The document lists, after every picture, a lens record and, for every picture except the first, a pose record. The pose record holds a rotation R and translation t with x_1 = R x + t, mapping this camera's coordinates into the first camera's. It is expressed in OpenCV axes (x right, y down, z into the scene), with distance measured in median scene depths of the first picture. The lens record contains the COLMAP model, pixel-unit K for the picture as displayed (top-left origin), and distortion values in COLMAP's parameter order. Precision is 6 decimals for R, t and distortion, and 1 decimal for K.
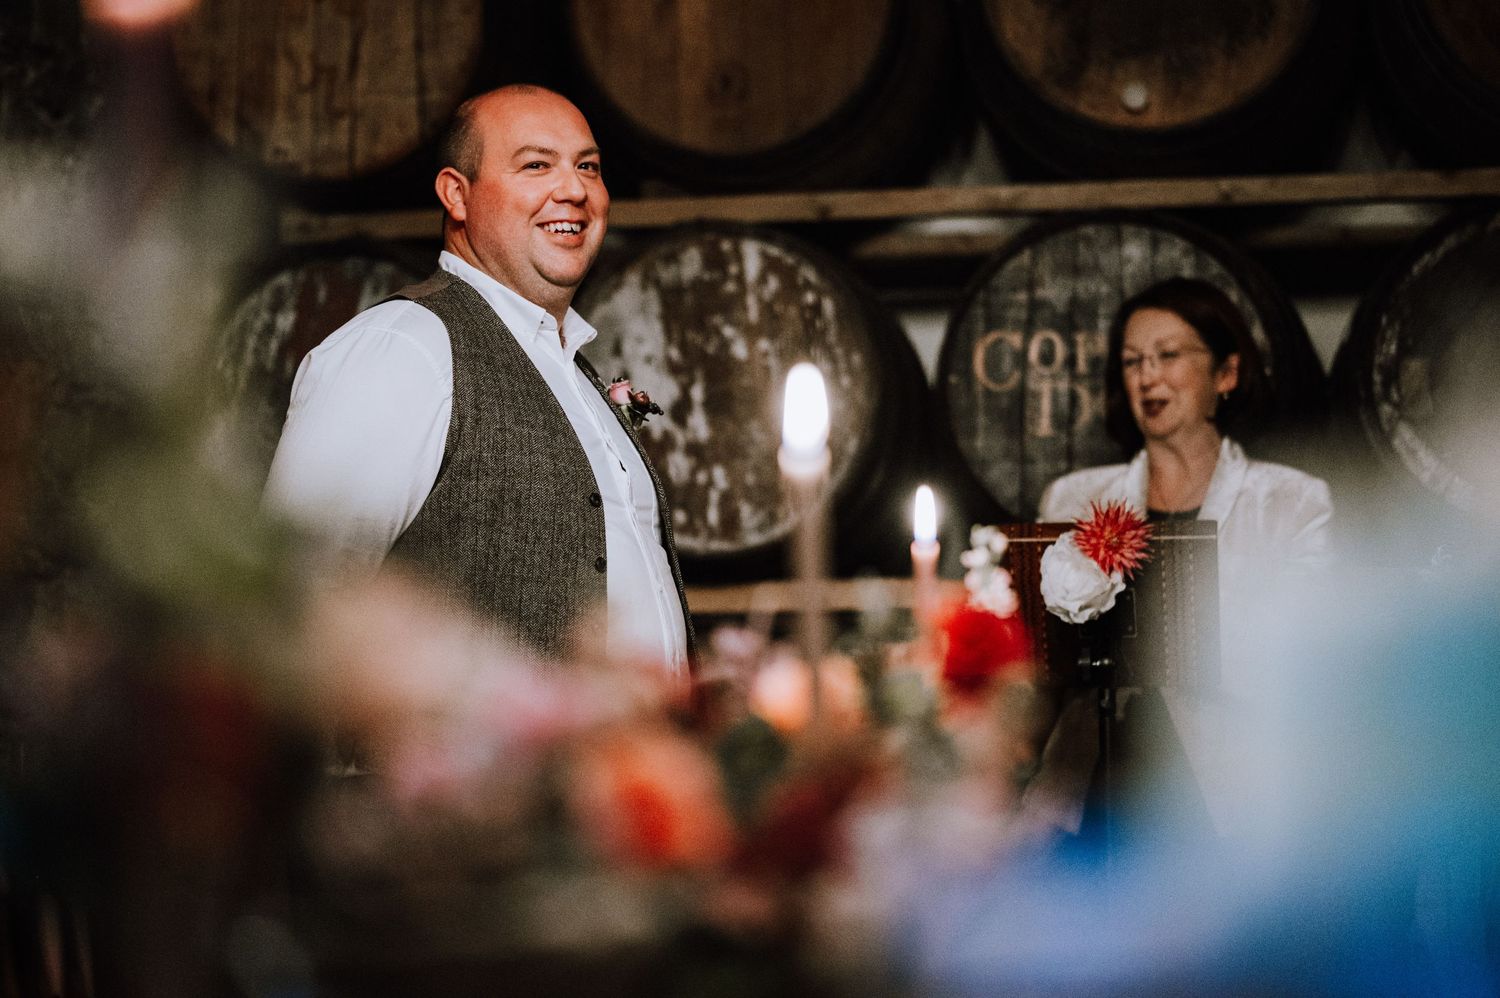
lens RADIAL K [[3644.7, 0, 750.1], [0, 3644.7, 478.3], [0, 0, 1]] dist [0.008255, 0.081438]
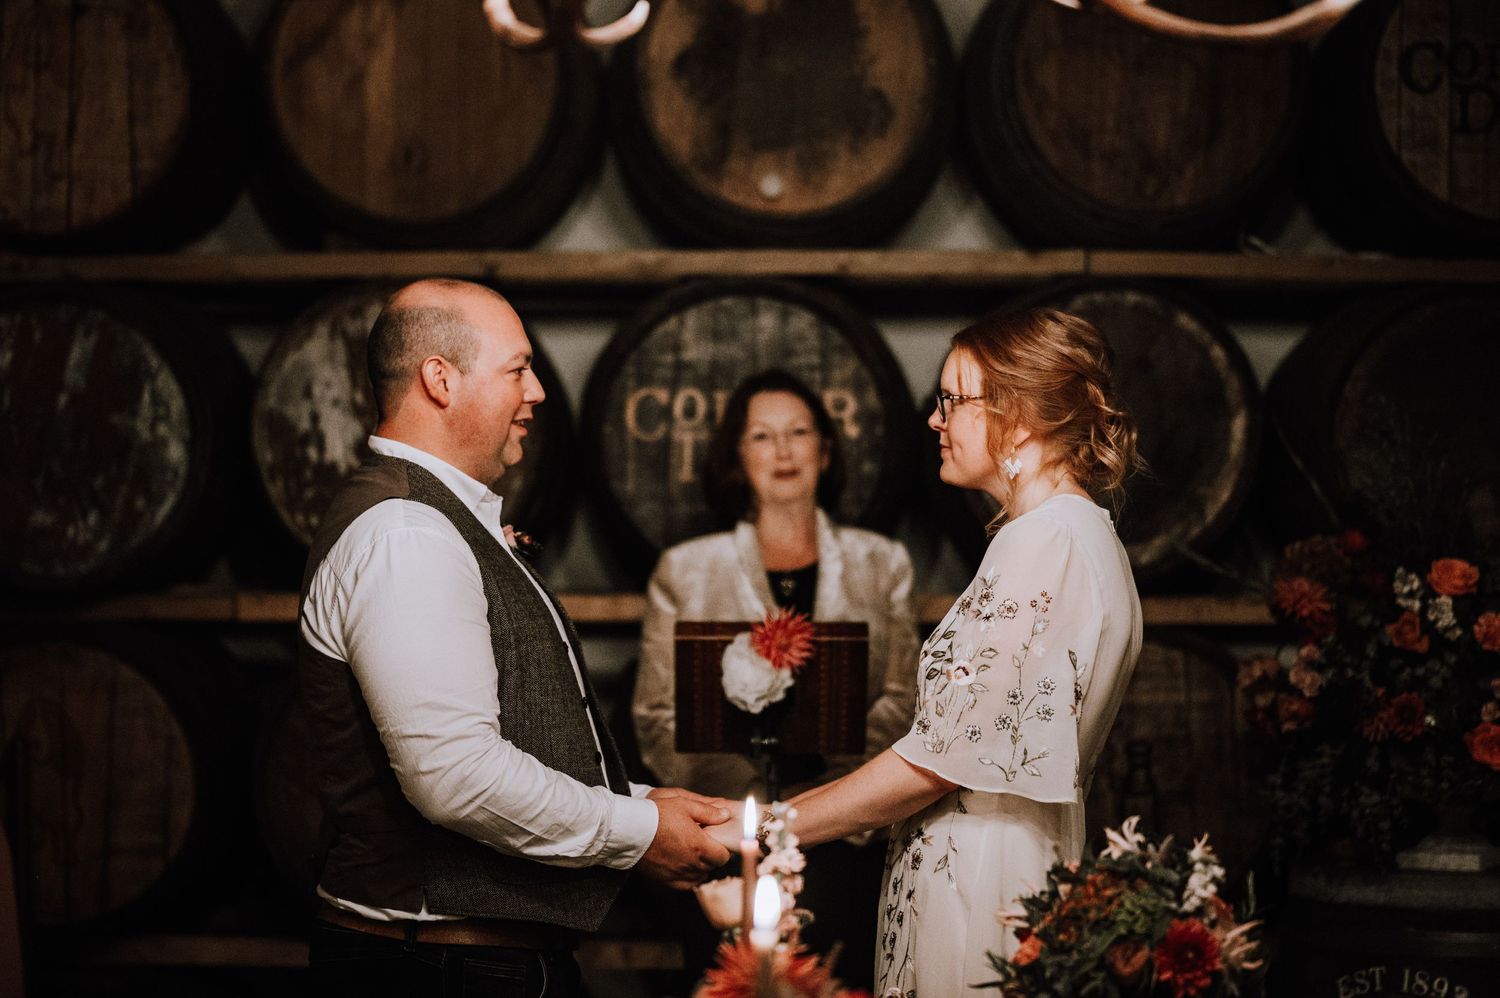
lens RADIAL K [[3637.9, 0, 761.9], [0, 3637.9, 498.3], [0, 0, 1]] dist [0.017871, 0.109745]
pose [[0.987014, 0.009482, 0.160356, -0.078409], [-0.024655, 0.995371, 0.092896, -0.111478], [-0.158733, -0.095643, 0.982678, -0.129996]]
